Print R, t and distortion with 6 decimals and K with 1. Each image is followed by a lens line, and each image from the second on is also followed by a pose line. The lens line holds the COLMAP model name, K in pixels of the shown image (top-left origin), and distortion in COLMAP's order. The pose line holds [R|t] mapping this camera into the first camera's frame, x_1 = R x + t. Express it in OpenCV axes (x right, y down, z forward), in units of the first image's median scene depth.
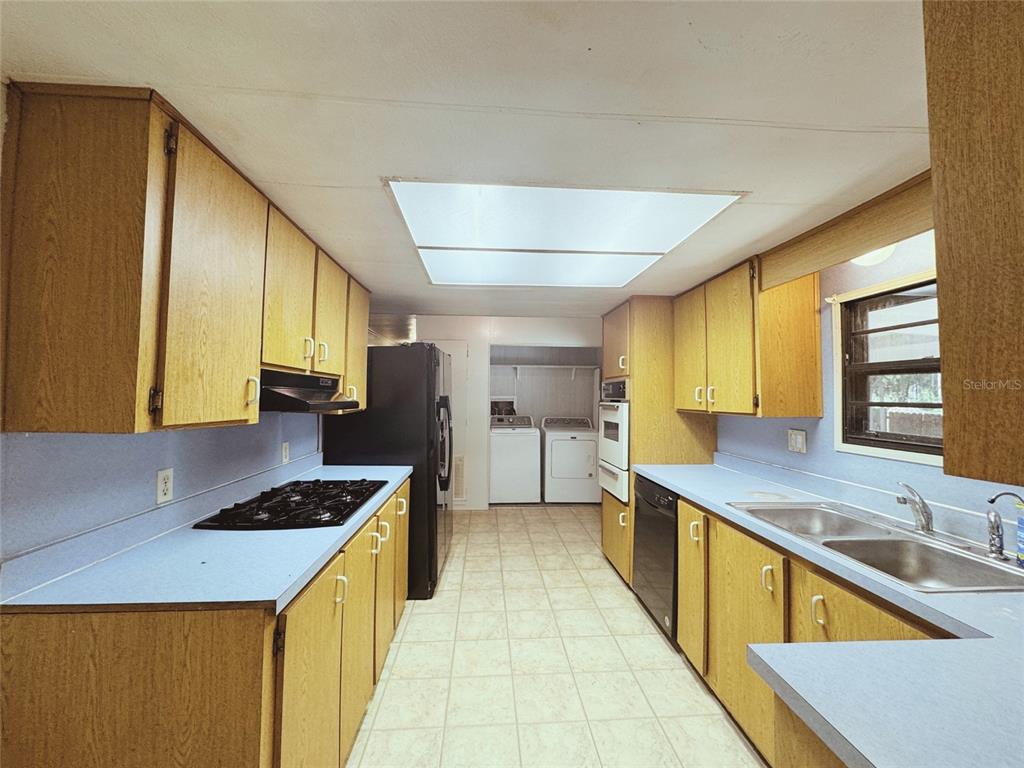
lens RADIAL K [[408.9, 0, 510.1], [0, 408.9, 382.6], [0, 0, 1]] dist [-0.001933, 0.000203]
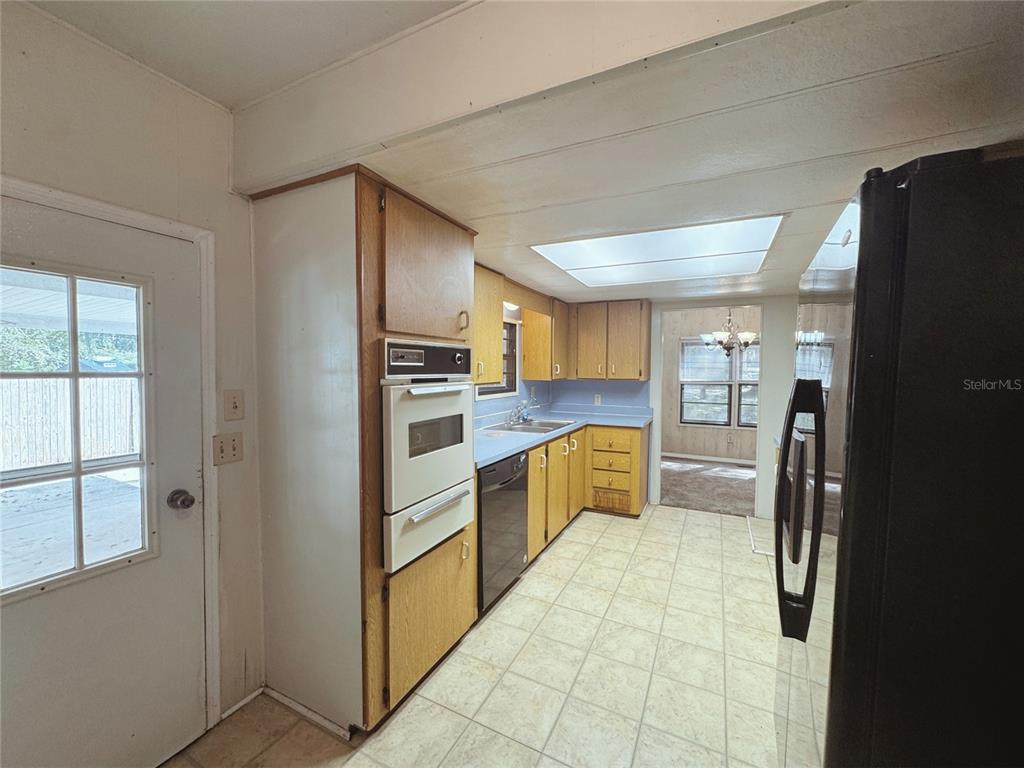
lens RADIAL K [[408.9, 0, 510.1], [0, 408.9, 382.6], [0, 0, 1]] dist [-0.001933, 0.000203]
pose [[-0.863332, -0.033268, 0.503538, -0.155833], [-0.033572, 0.999400, 0.008469, 0.057170], [-0.503518, -0.009593, -0.863931, 1.958748]]
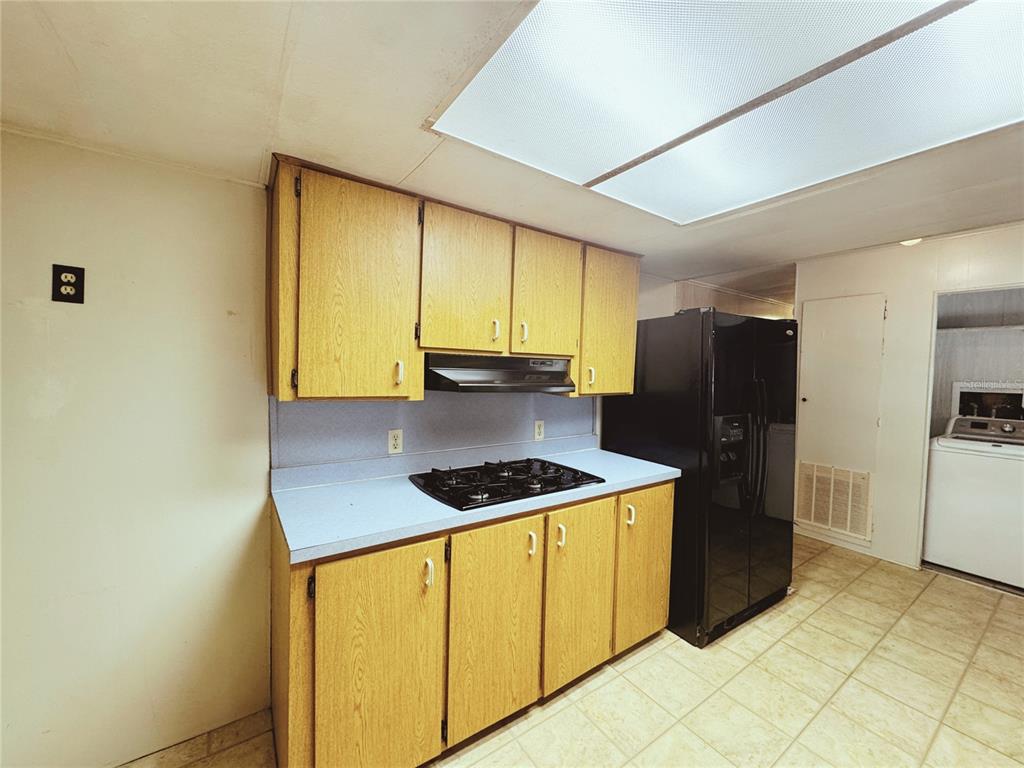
lens RADIAL K [[408.9, 0, 510.1], [0, 408.9, 382.6], [0, 0, 1]] dist [-0.001933, 0.000203]
pose [[0.514569, 0.035812, -0.856701, 0.302031], [0.009462, 0.998829, 0.047437, -0.001301], [0.857397, -0.032516, 0.513628, 0.386450]]
